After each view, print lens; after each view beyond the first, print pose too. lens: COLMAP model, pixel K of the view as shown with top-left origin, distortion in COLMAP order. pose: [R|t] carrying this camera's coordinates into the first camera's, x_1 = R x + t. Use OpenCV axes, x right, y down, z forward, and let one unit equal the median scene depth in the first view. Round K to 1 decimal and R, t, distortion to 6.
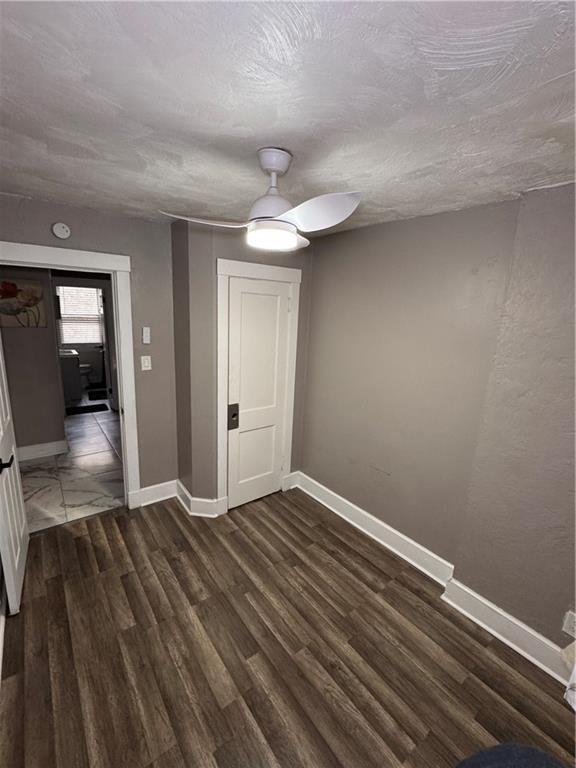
lens RADIAL K [[333.2, 0, 286.3], [0, 333.2, 381.5], [0, 0, 1]] dist [-0.003880, 0.000513]
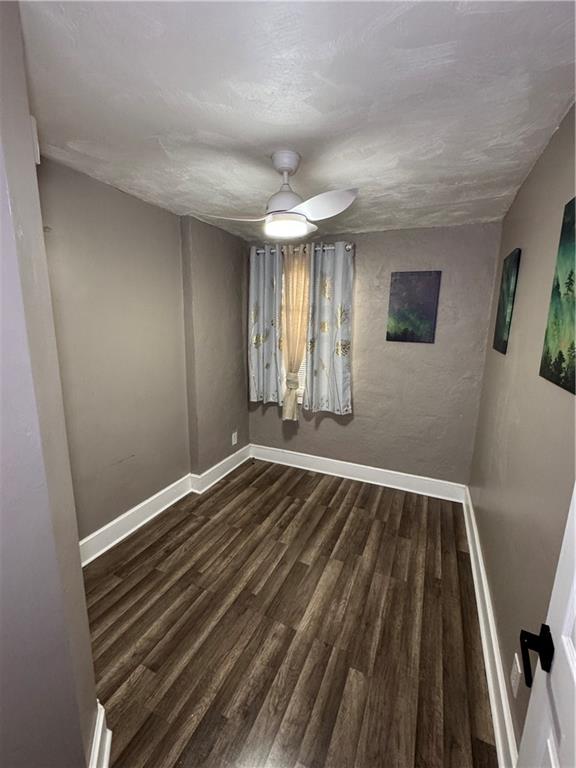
lens RADIAL K [[333.2, 0, 292.1], [0, 333.2, 381.2], [0, 0, 1]] dist [-0.003880, 0.000513]
pose [[-0.485183, -0.216737, 0.847126, -0.900342], [0.140058, 0.937024, 0.319954, -0.218794], [-0.863123, 0.273882, -0.424272, 1.239295]]
